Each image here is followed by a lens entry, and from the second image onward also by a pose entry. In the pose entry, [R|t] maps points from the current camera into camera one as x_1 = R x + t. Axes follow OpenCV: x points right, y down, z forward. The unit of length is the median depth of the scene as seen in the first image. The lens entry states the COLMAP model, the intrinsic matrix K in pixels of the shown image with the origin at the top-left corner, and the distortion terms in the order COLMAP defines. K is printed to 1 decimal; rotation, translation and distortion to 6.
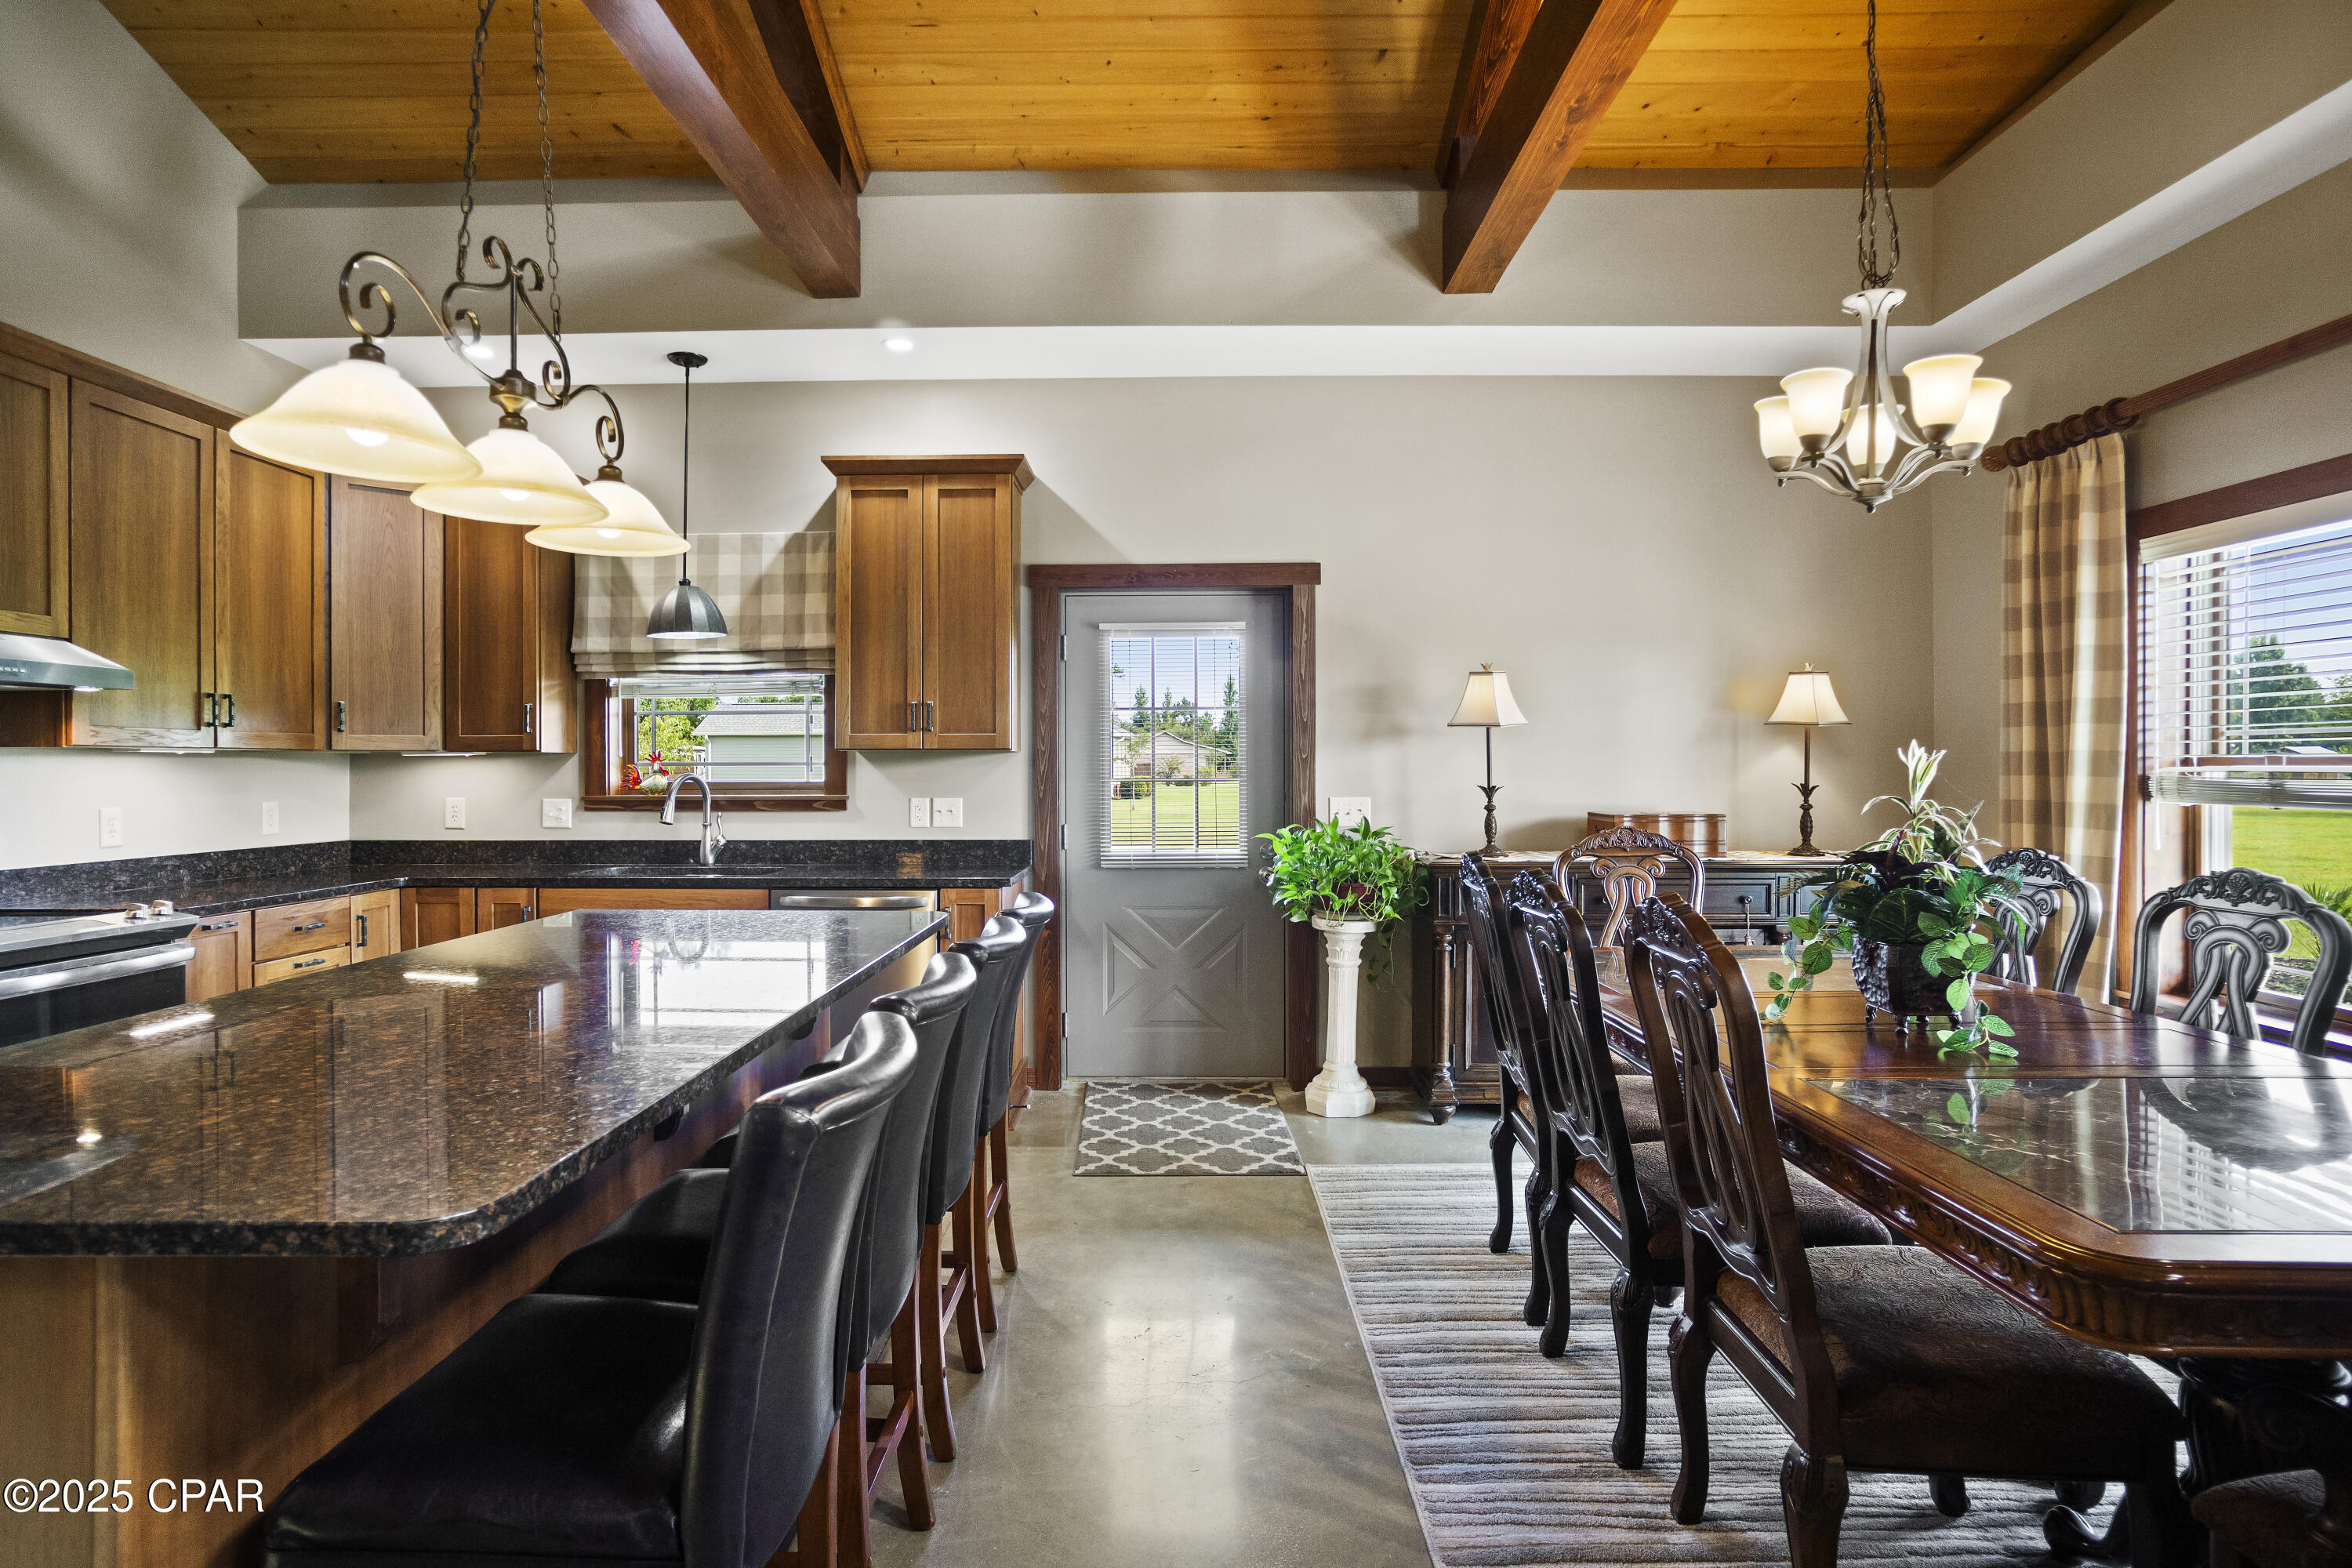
lens RADIAL K [[1234.2, 0, 1176.0], [0, 1234.2, 784.0], [0, 0, 1]] dist [-0.029658, 0.000891]
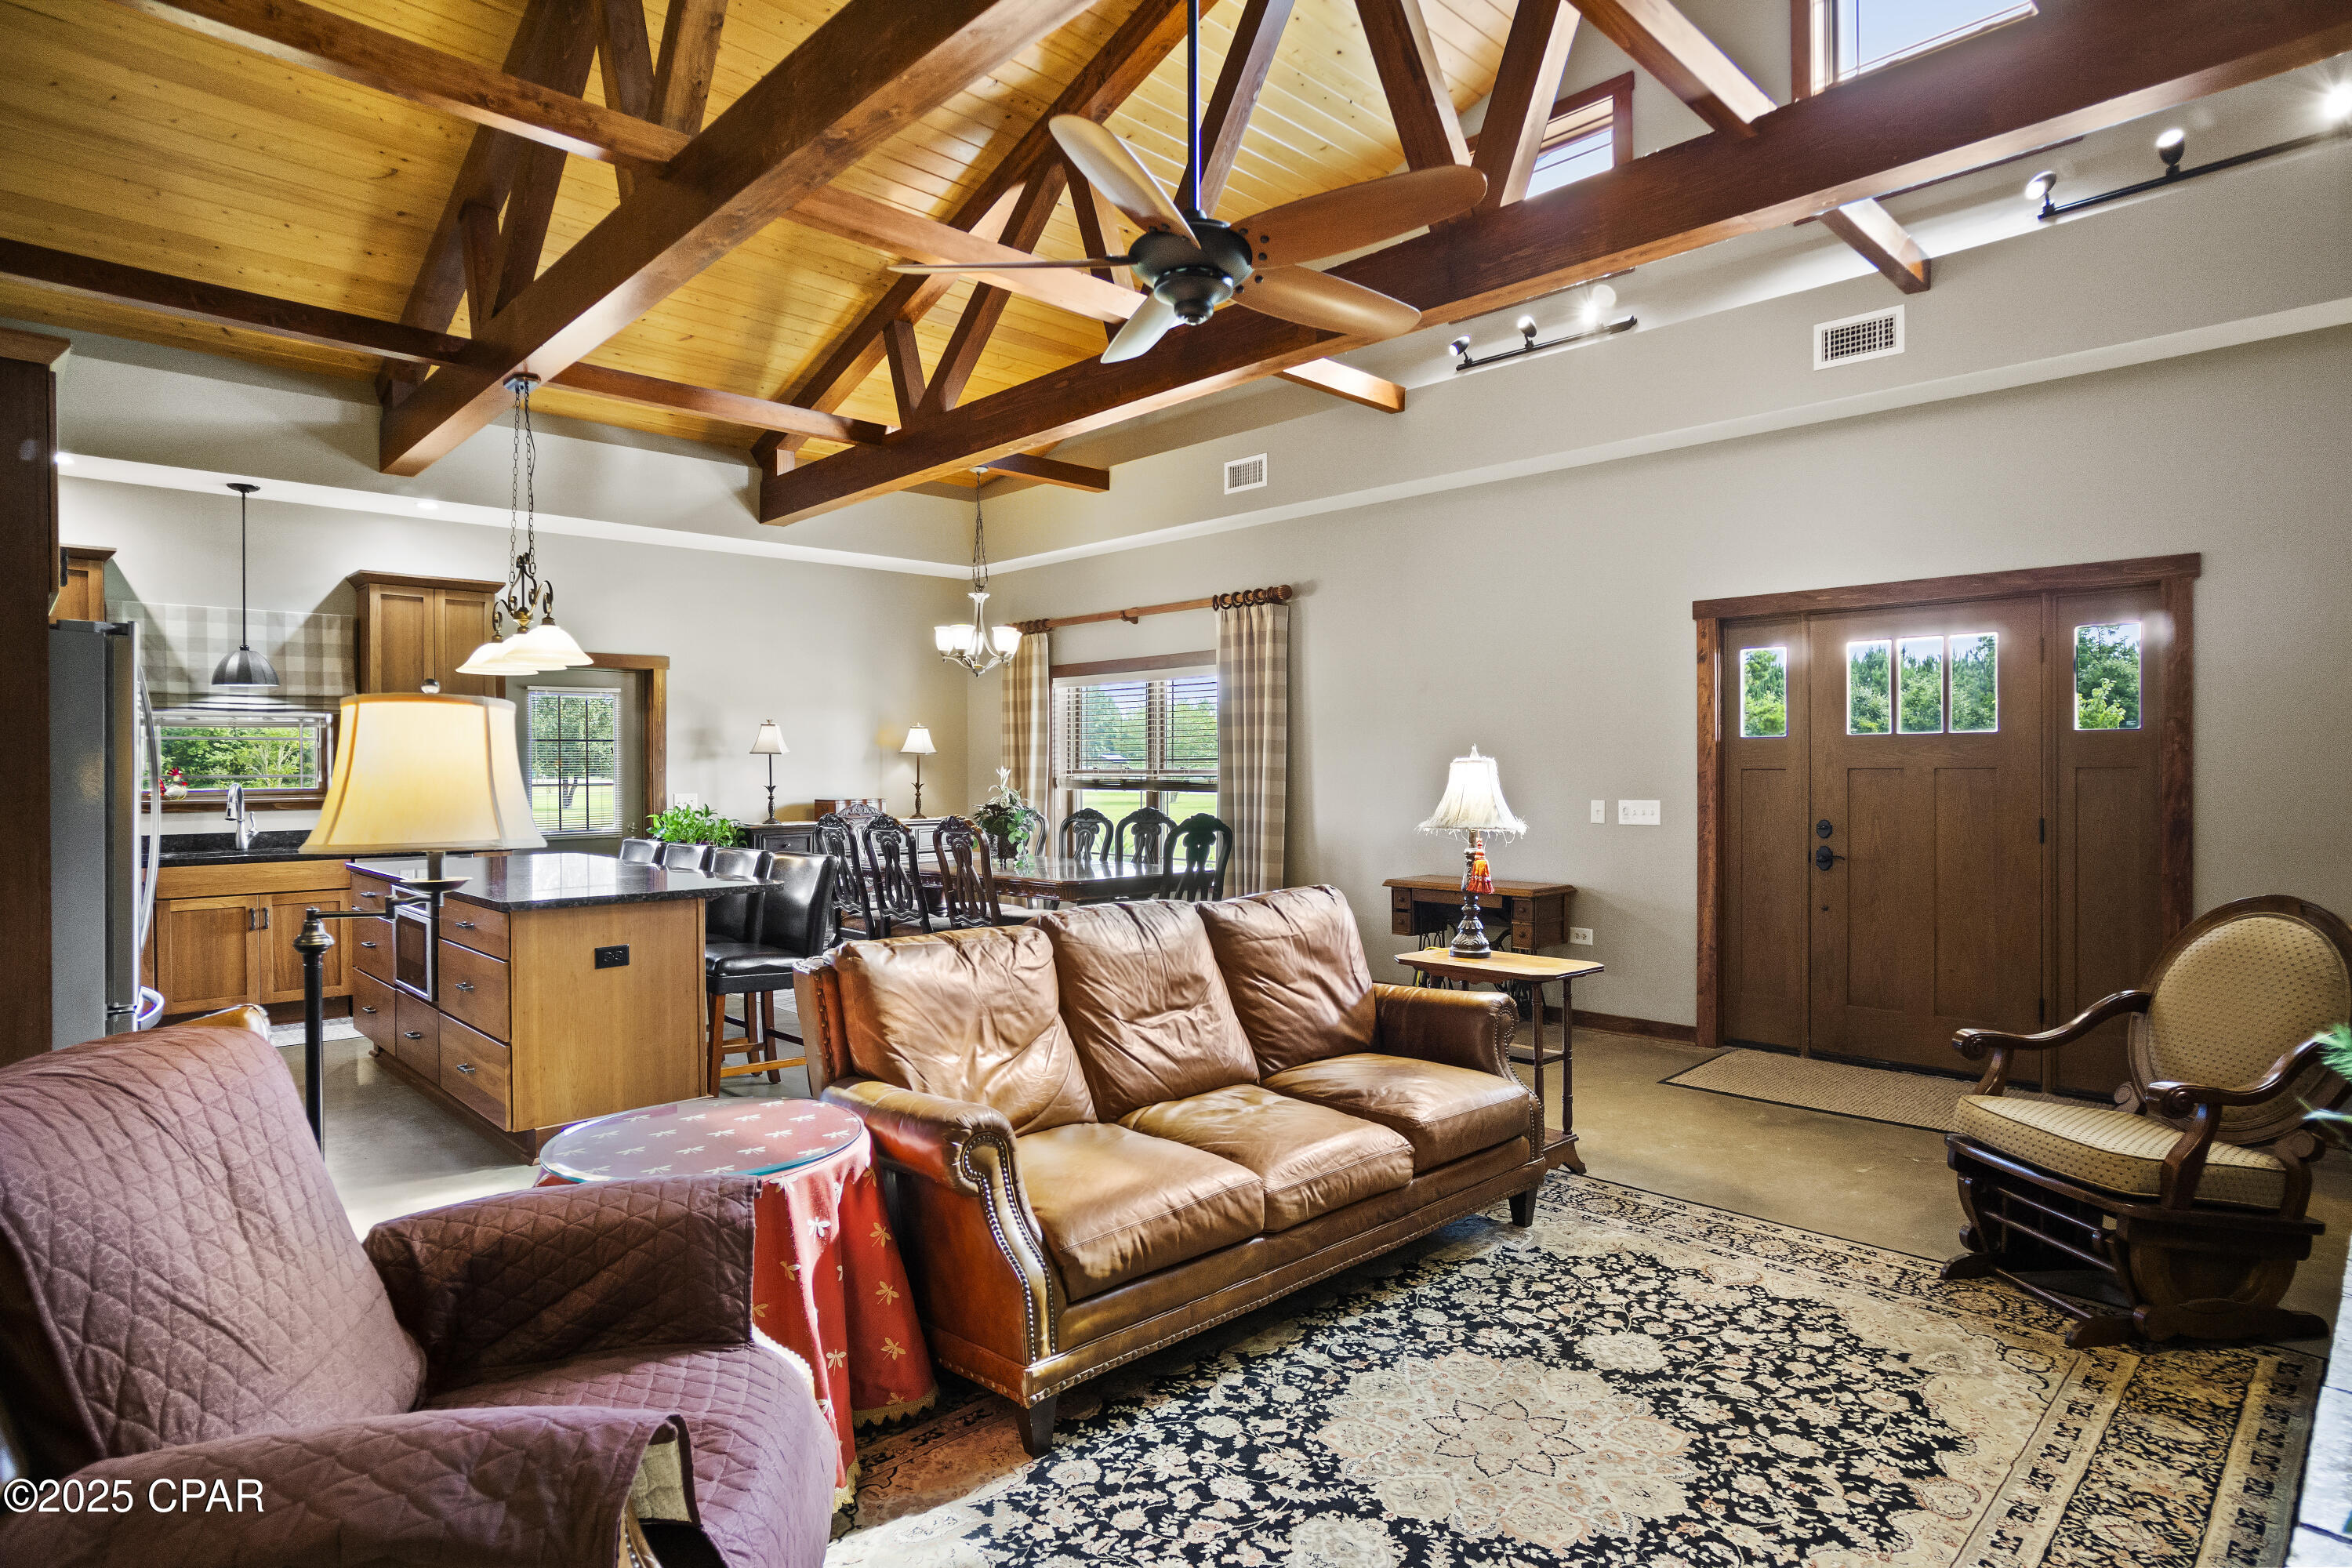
lens RADIAL K [[1234.2, 0, 1176.0], [0, 1234.2, 784.0], [0, 0, 1]] dist [-0.029658, 0.000891]
pose [[0.697054, -0.011056, 0.716933, -0.647876], [0.013729, 0.999904, 0.002072, 0.003229], [-0.716887, 0.008399, 0.697139, -0.719885]]
